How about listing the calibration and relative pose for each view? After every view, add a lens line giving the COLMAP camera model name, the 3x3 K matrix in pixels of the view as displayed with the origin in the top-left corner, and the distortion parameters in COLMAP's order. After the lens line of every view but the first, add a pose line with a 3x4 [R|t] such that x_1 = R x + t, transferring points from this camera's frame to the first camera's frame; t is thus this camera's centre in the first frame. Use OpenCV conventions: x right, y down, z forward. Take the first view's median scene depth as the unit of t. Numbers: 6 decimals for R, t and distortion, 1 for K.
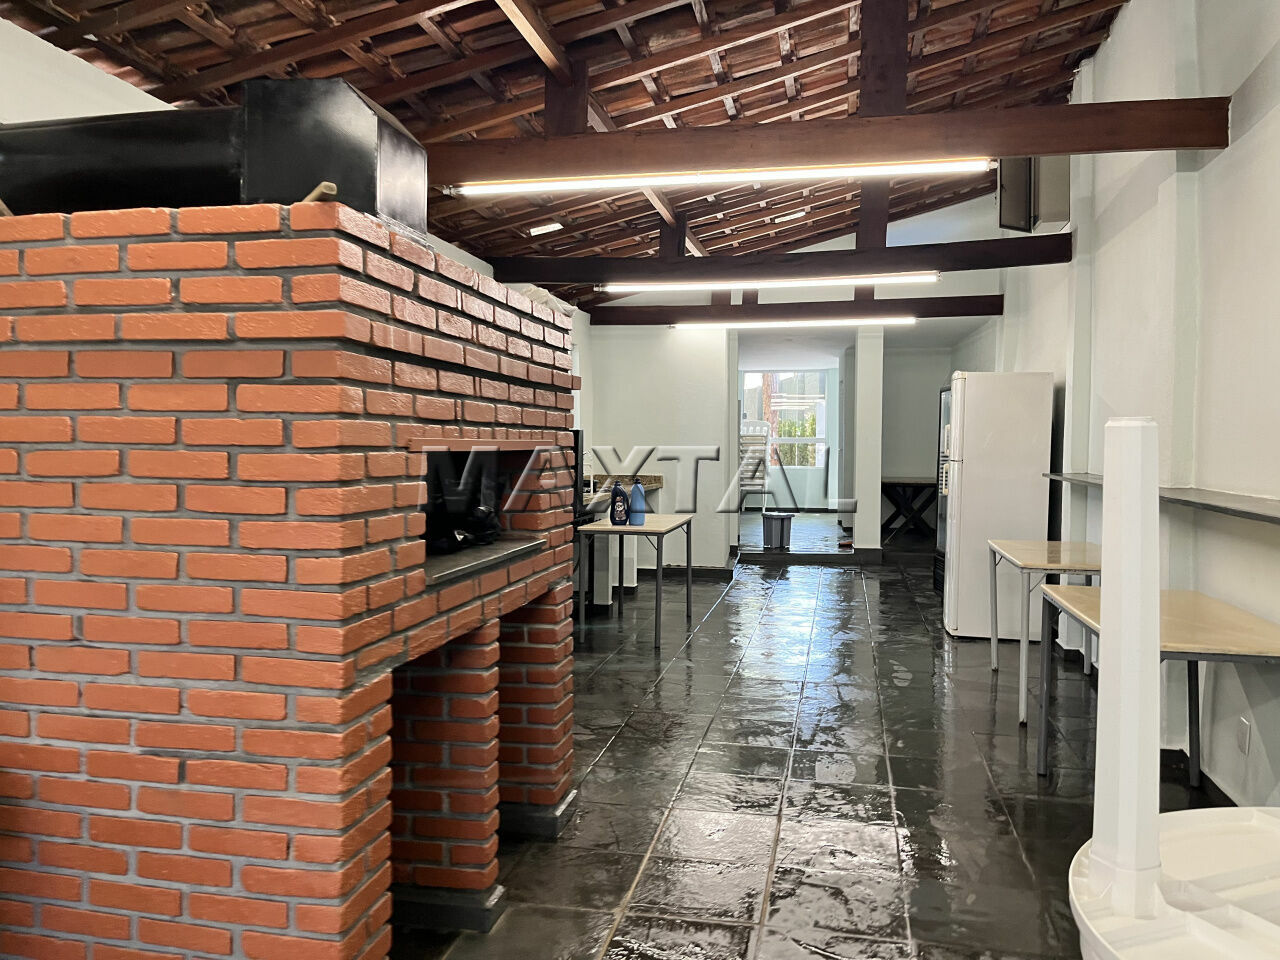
lens RADIAL K [[971.1, 0, 642.6], [0, 971.1, 474.1], [0, 0, 1]] dist [0.087428, -0.141768]
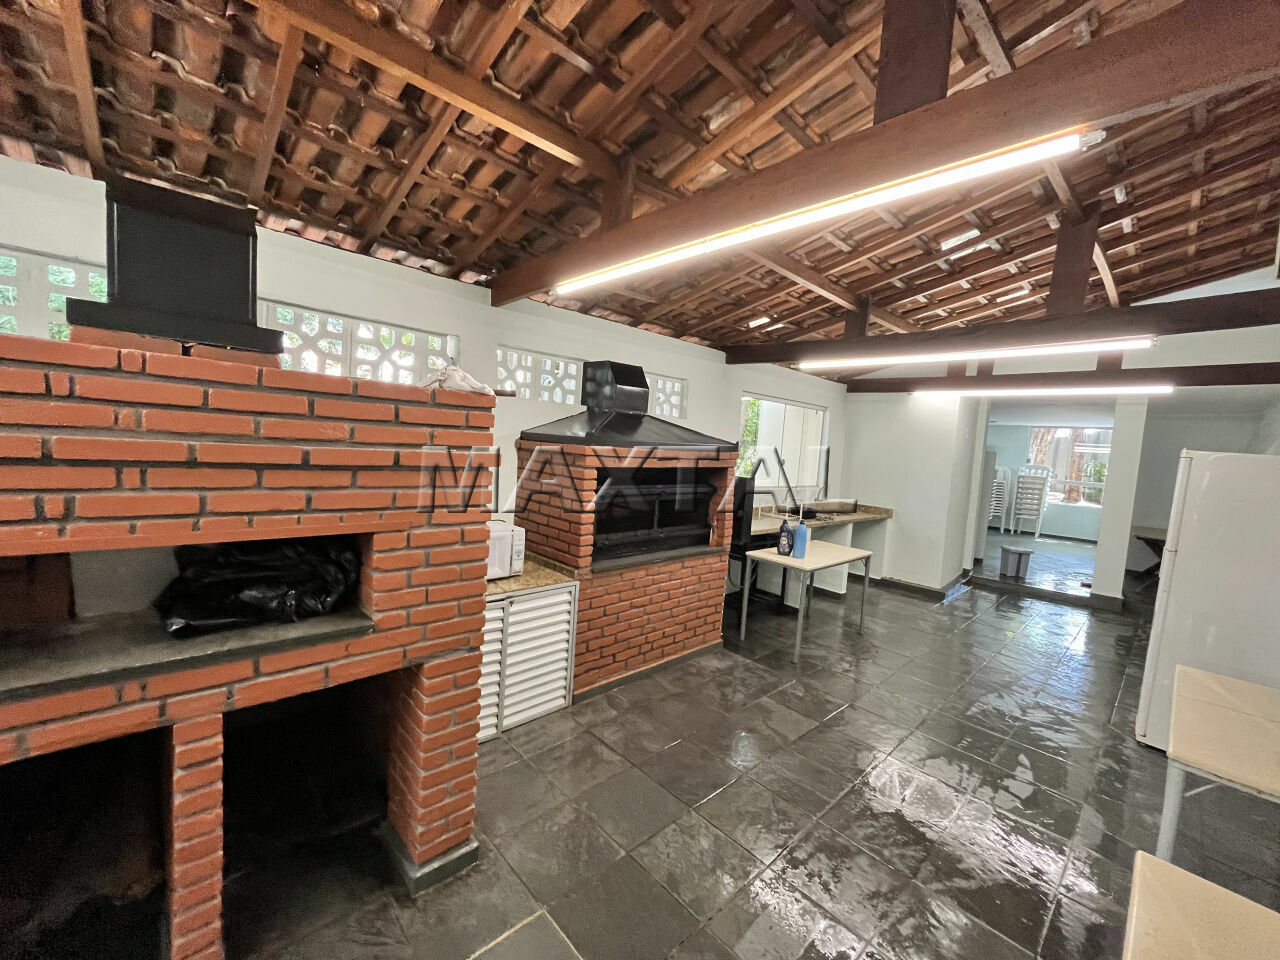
lens RADIAL K [[512.2, 0, 634.7], [0, 512.2, 474.1], [0, 0, 1]] dist [-0.007943, -0.000027]
pose [[0.808454, 0.090681, -0.581532, 0.138253], [-0.084064, 0.995720, 0.038400, -0.042857], [0.582525, 0.017841, 0.812617, 0.253608]]
